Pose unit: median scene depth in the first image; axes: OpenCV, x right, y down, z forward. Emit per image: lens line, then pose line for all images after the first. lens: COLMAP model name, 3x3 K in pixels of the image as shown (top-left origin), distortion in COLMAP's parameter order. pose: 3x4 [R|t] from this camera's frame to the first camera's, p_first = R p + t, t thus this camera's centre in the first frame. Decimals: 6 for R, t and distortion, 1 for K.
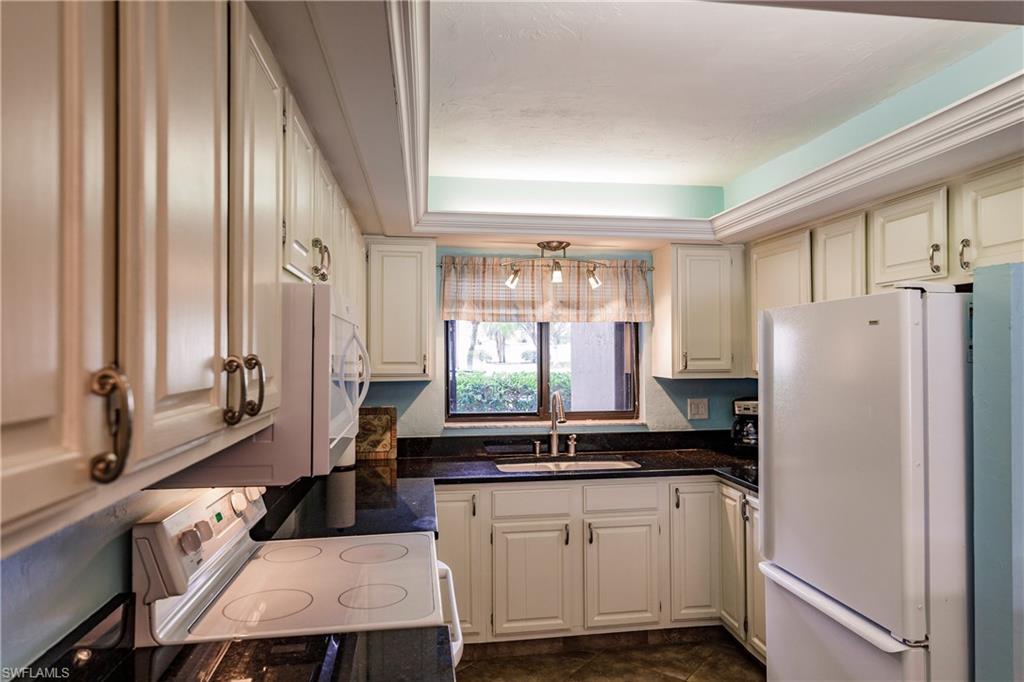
lens RADIAL K [[651.1, 0, 515.3], [0, 651.1, 342.0], [0, 0, 1]] dist [0.001282, -0.004121]
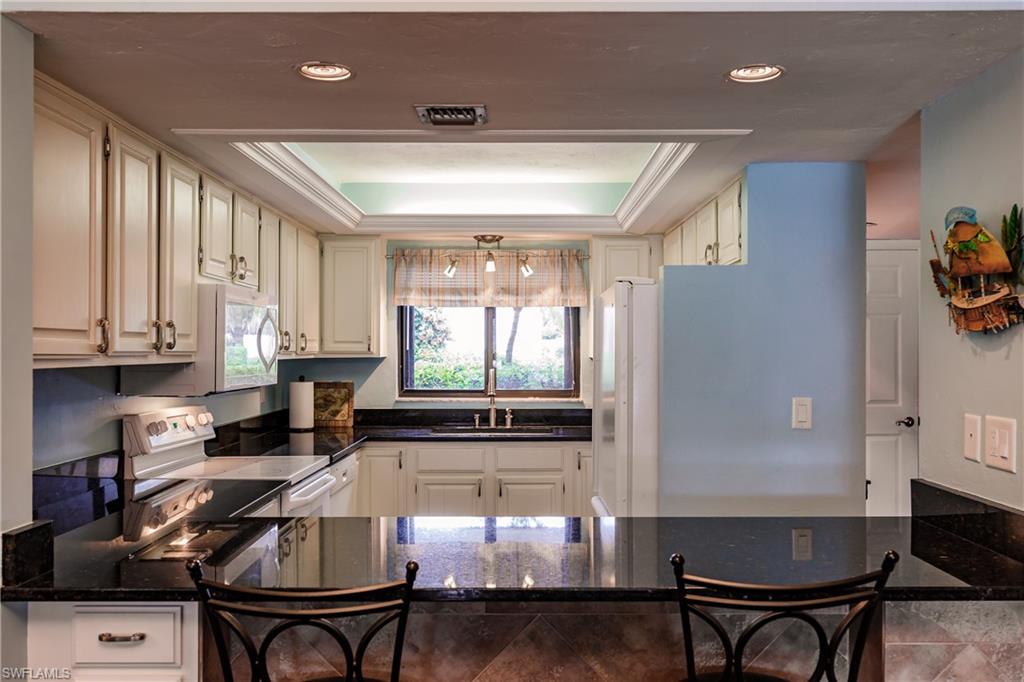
lens RADIAL K [[889.5, 0, 511.9], [0, 889.5, 341.2], [0, 0, 1]] dist [-0.006299, 0.009210]
pose [[0.987225, 0.003001, -0.159307, 0.335928], [-0.002145, 0.999982, 0.005542, 0.019185], [0.159321, -0.005130, 0.987214, -0.489448]]
